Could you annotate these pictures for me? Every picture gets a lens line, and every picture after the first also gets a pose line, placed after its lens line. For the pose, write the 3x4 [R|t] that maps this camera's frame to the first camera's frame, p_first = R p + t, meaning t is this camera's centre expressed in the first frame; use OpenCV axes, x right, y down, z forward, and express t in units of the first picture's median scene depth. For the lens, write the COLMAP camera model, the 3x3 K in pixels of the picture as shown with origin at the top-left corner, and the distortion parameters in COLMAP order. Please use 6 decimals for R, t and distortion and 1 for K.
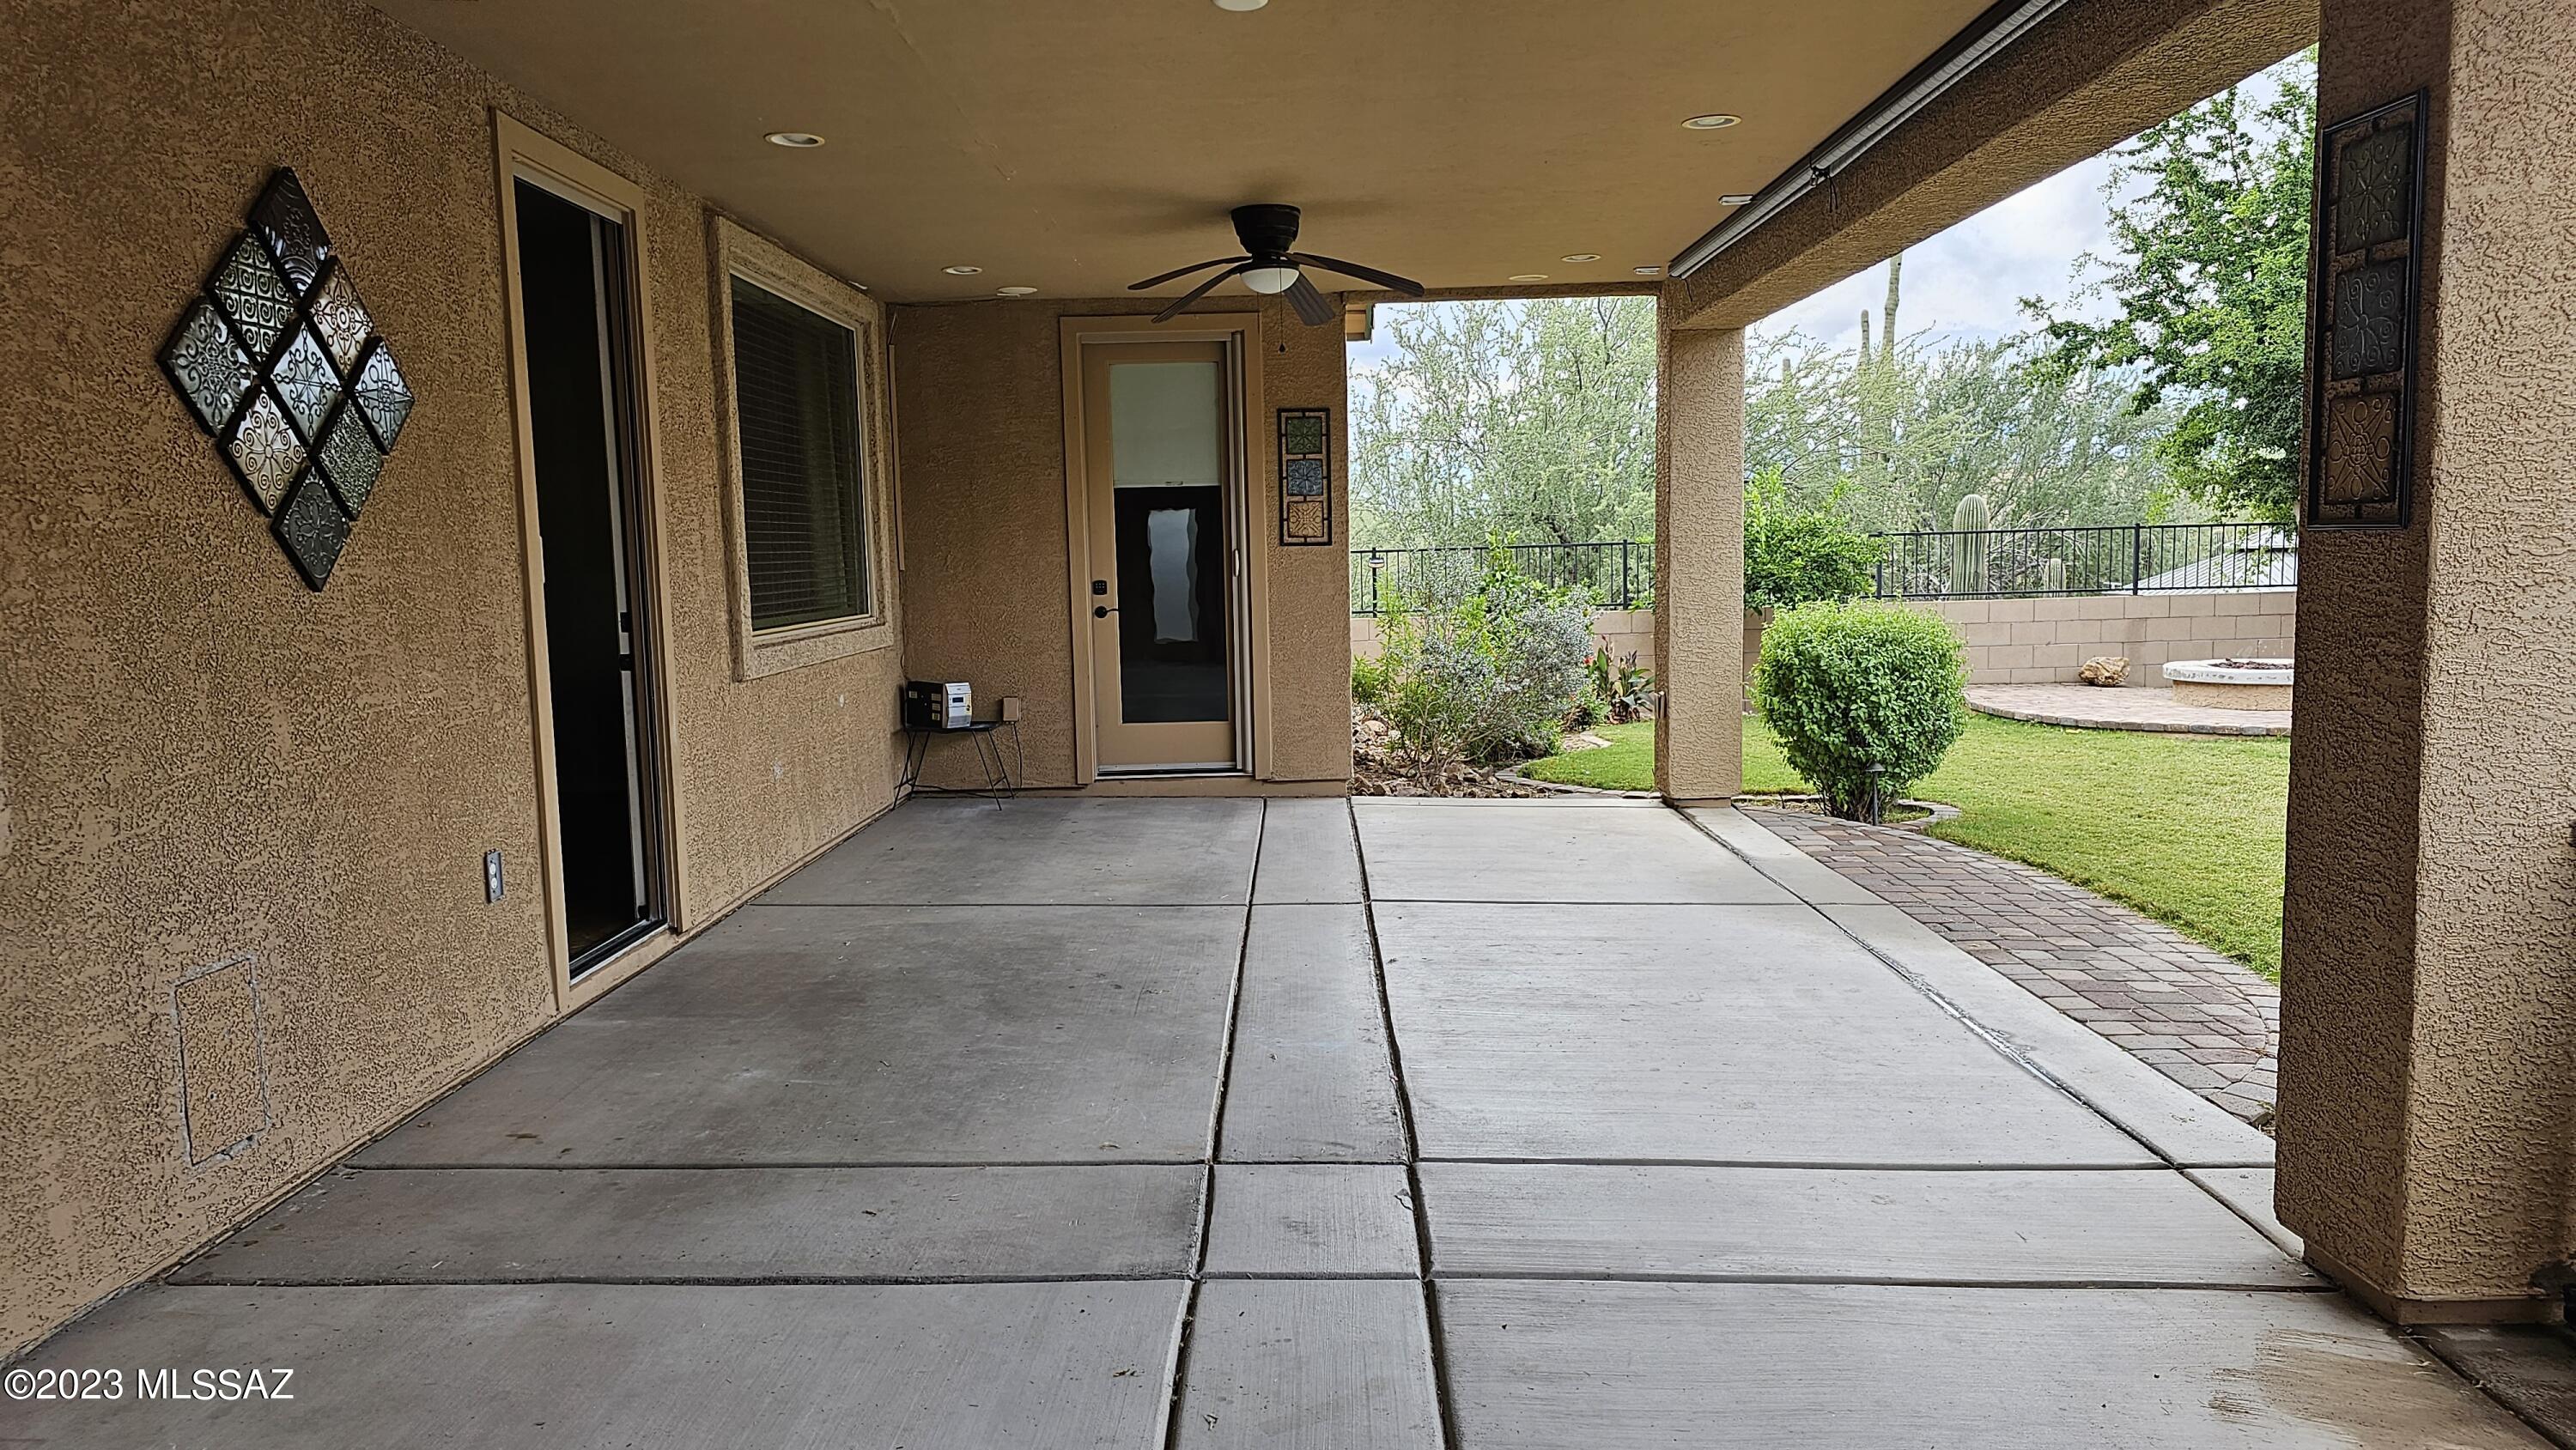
lens RADIAL K [[1726.9, 0, 1288.0], [0, 1726.9, 725.0], [0, 0, 1]] dist [0.044249, 0.001389]
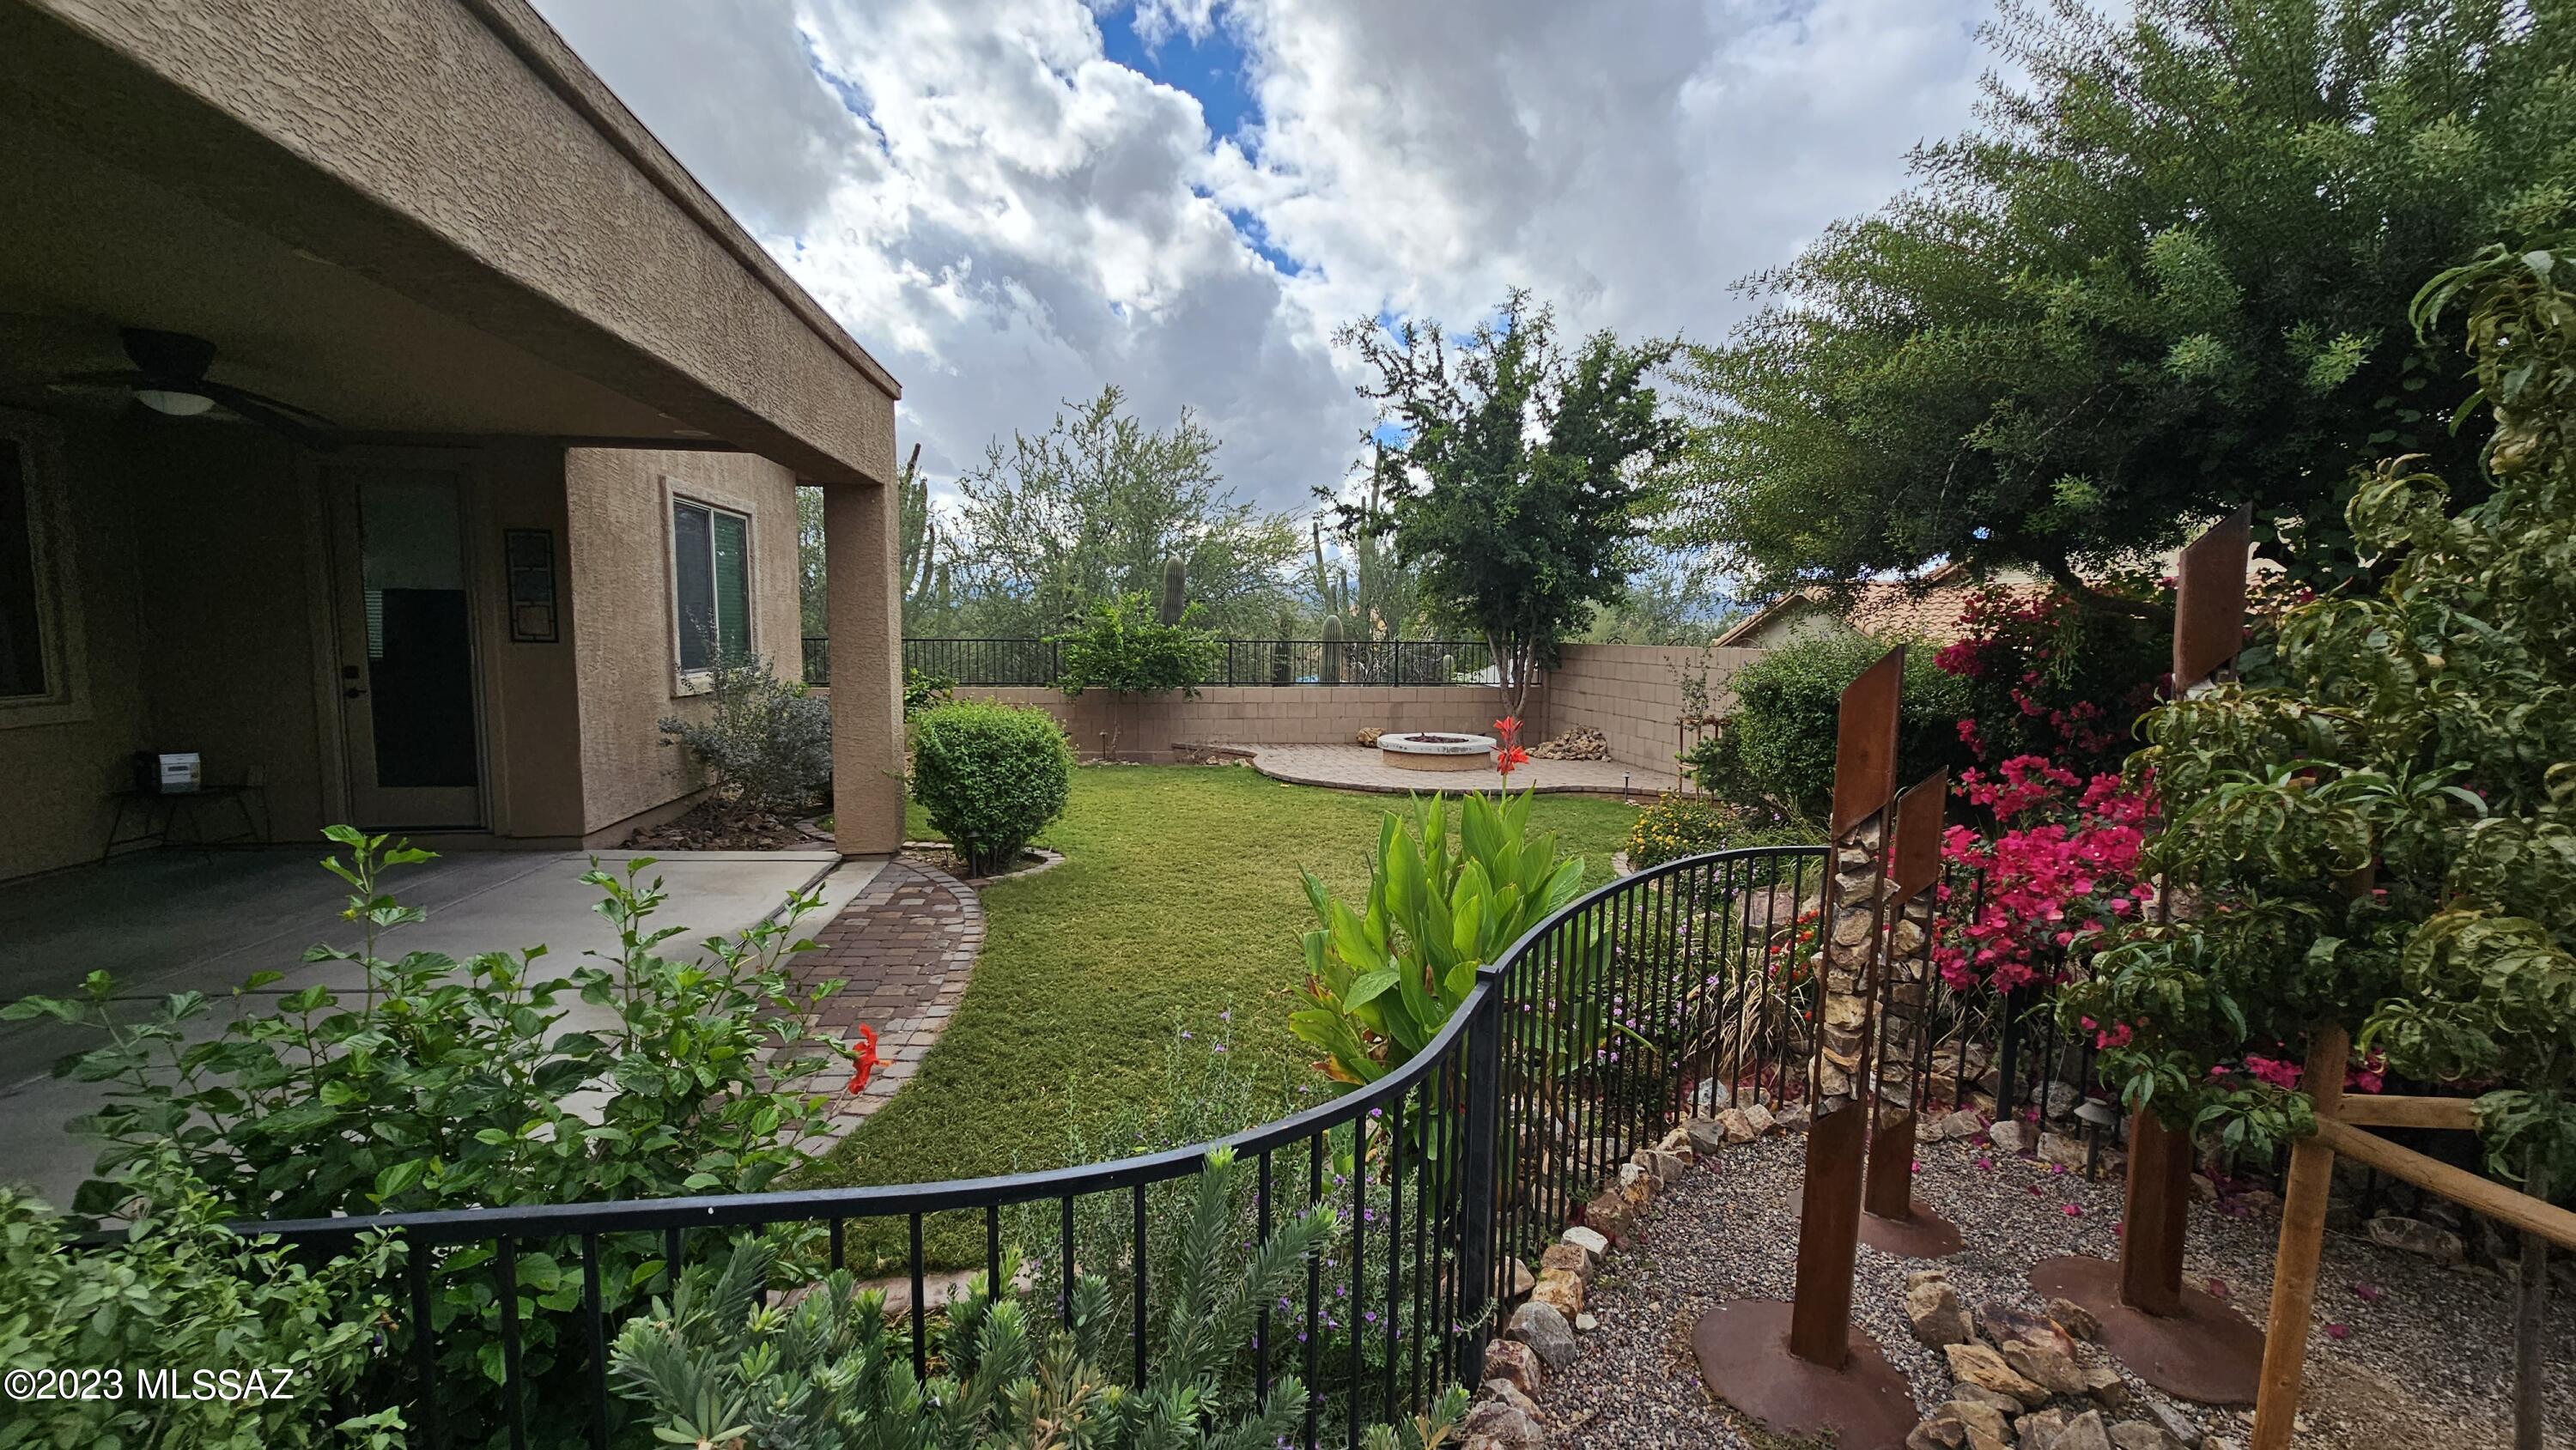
lens RADIAL K [[1025.4, 0, 1288.0], [0, 1025.4, 725.0], [0, 0, 1]] dist [-0.000321, 0.000075]
pose [[0.988266, 0.018212, 0.151653, 0.416642], [-0.016498, 0.999785, -0.012554, -0.045663], [-0.151849, 0.009904, 0.988354, 0.215539]]
